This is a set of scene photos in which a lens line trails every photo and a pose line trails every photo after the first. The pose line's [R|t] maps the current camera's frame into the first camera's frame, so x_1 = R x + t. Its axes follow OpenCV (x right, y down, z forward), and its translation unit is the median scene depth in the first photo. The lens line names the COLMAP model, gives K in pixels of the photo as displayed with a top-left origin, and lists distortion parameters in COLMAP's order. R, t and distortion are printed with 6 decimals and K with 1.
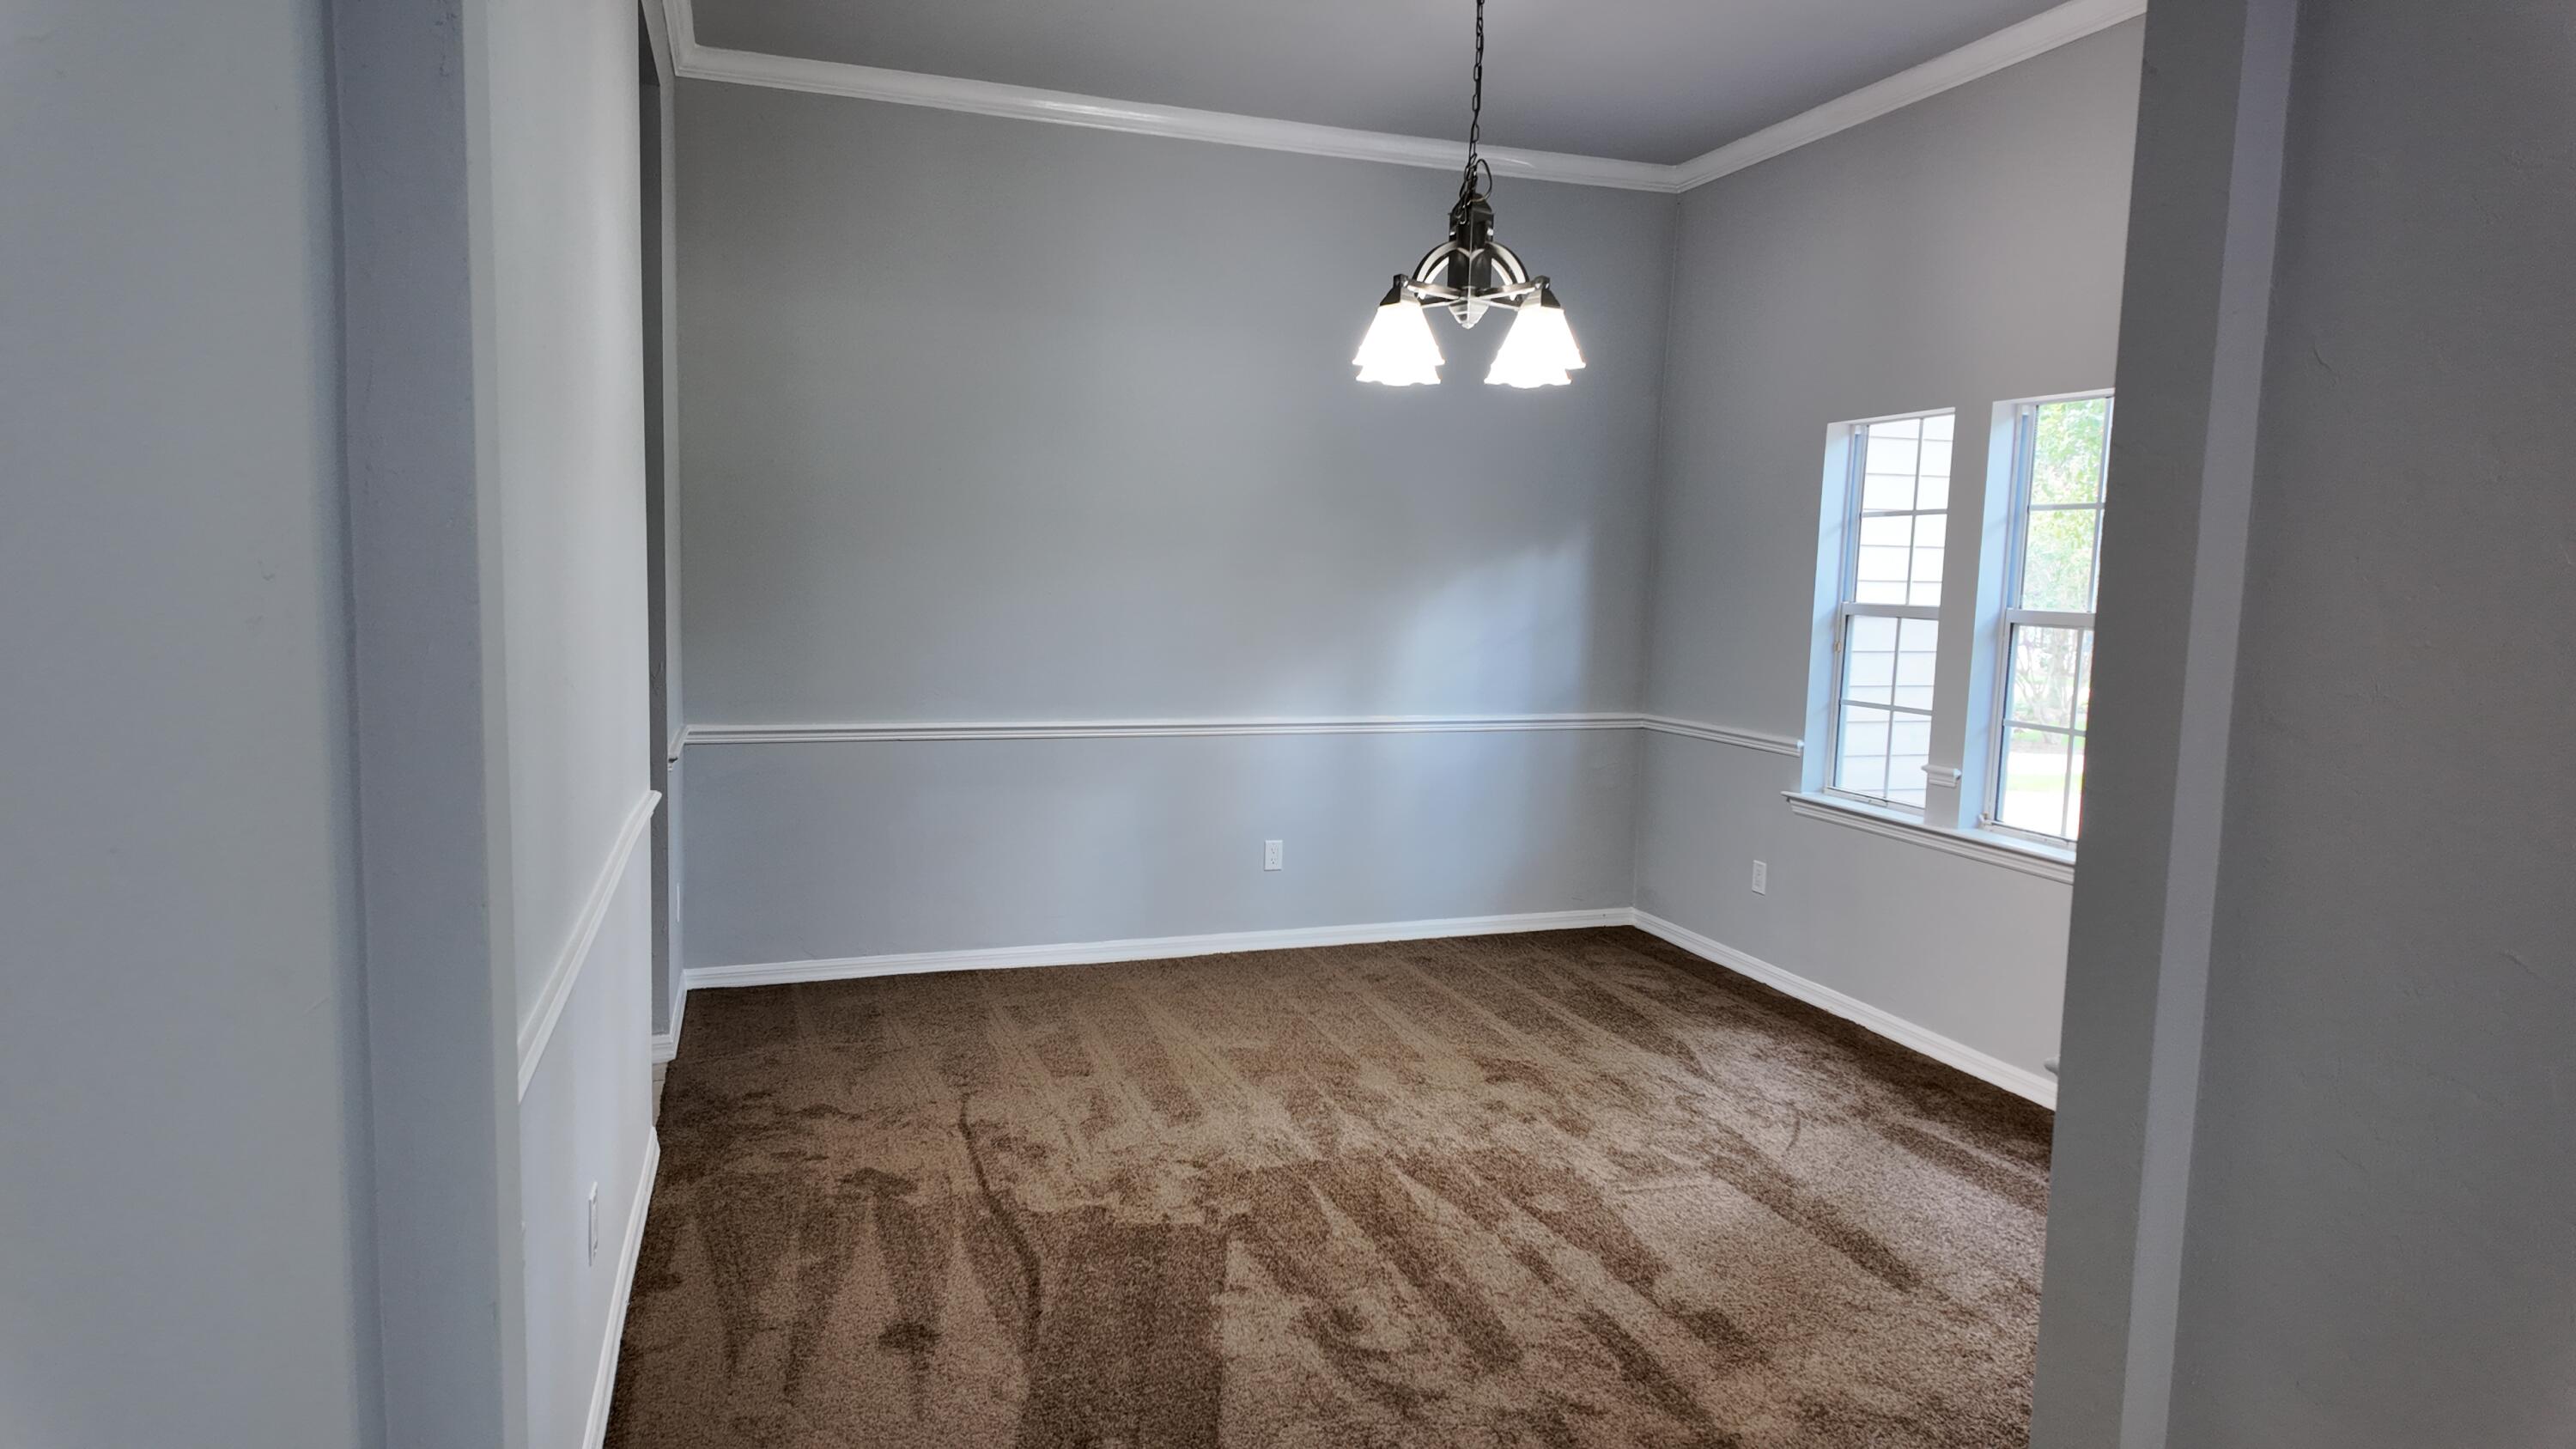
lens RADIAL K [[1471.6, 0, 1260.7], [0, 1471.6, 721.4], [0, 0, 1]] dist [0.047272, -0.161774]
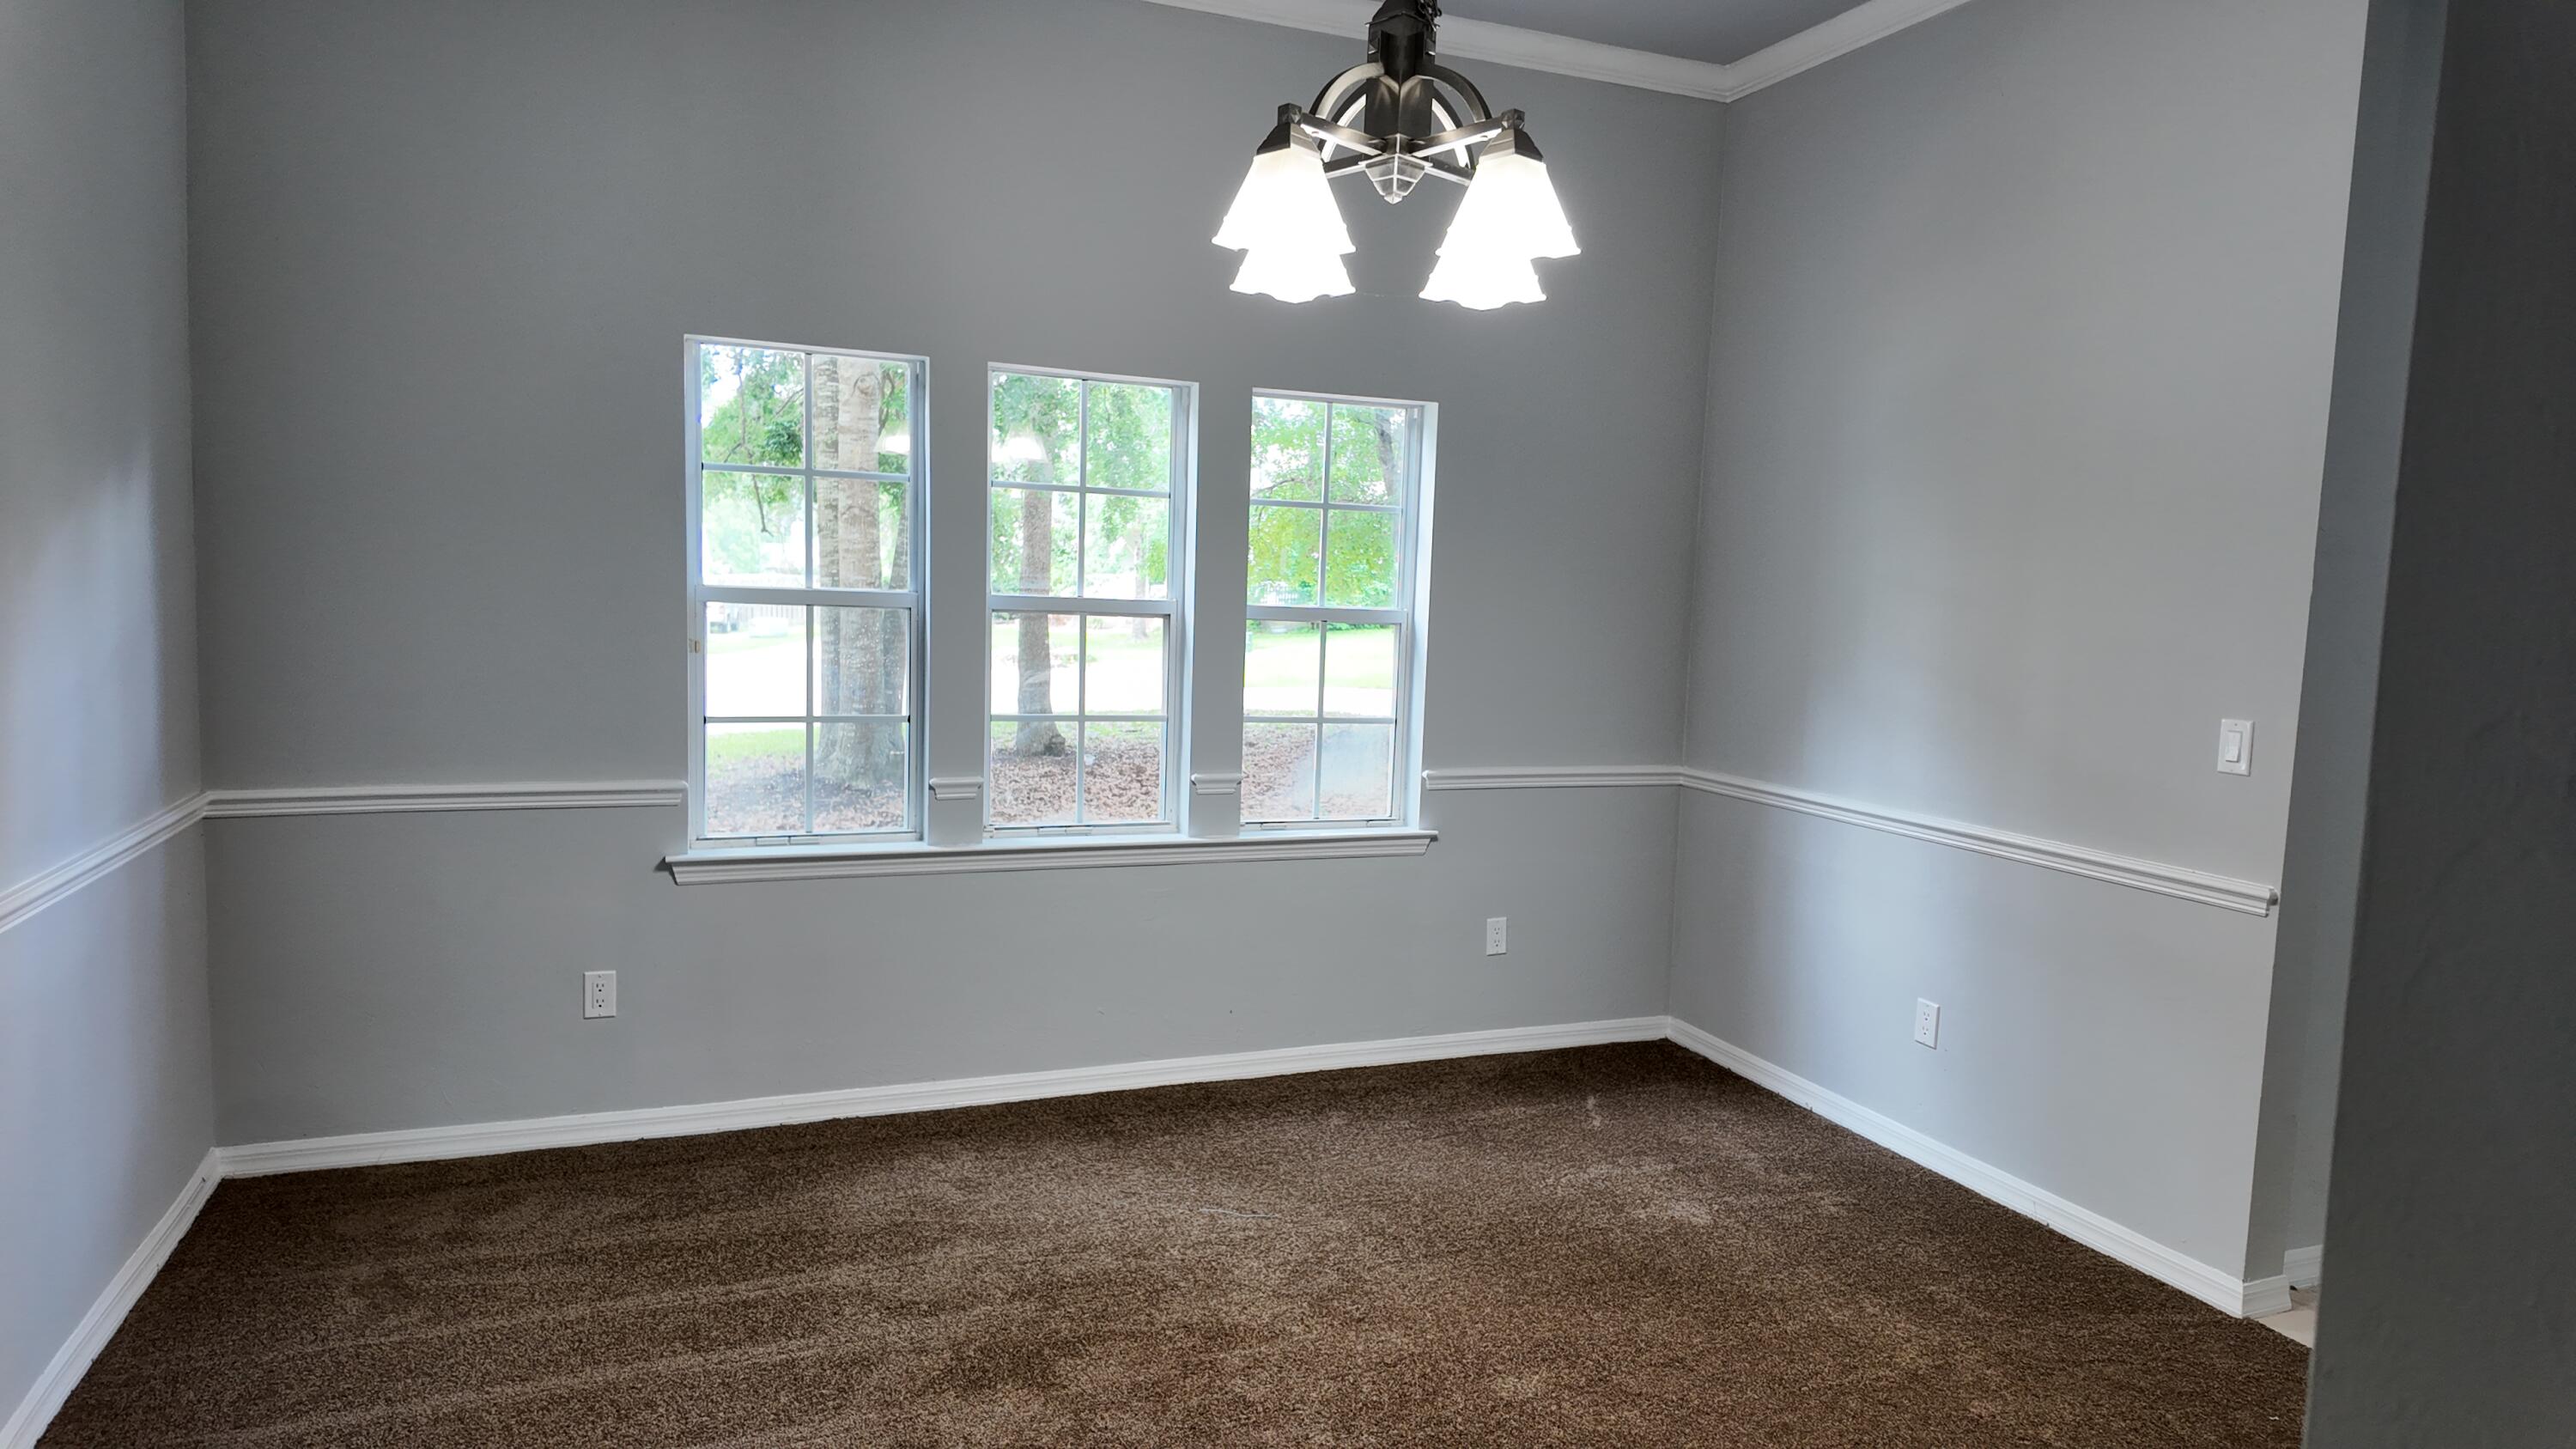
lens RADIAL K [[1503.5, 0, 1288.0], [0, 1503.5, 724.5], [0, 0, 1]] dist [0.112324, -0.081395]
pose [[-0.050199, -0.123453, 0.991080, -0.545085], [0.068117, 0.989597, 0.126718, -0.127537], [-0.996414, 0.073871, -0.041267, 1.076712]]
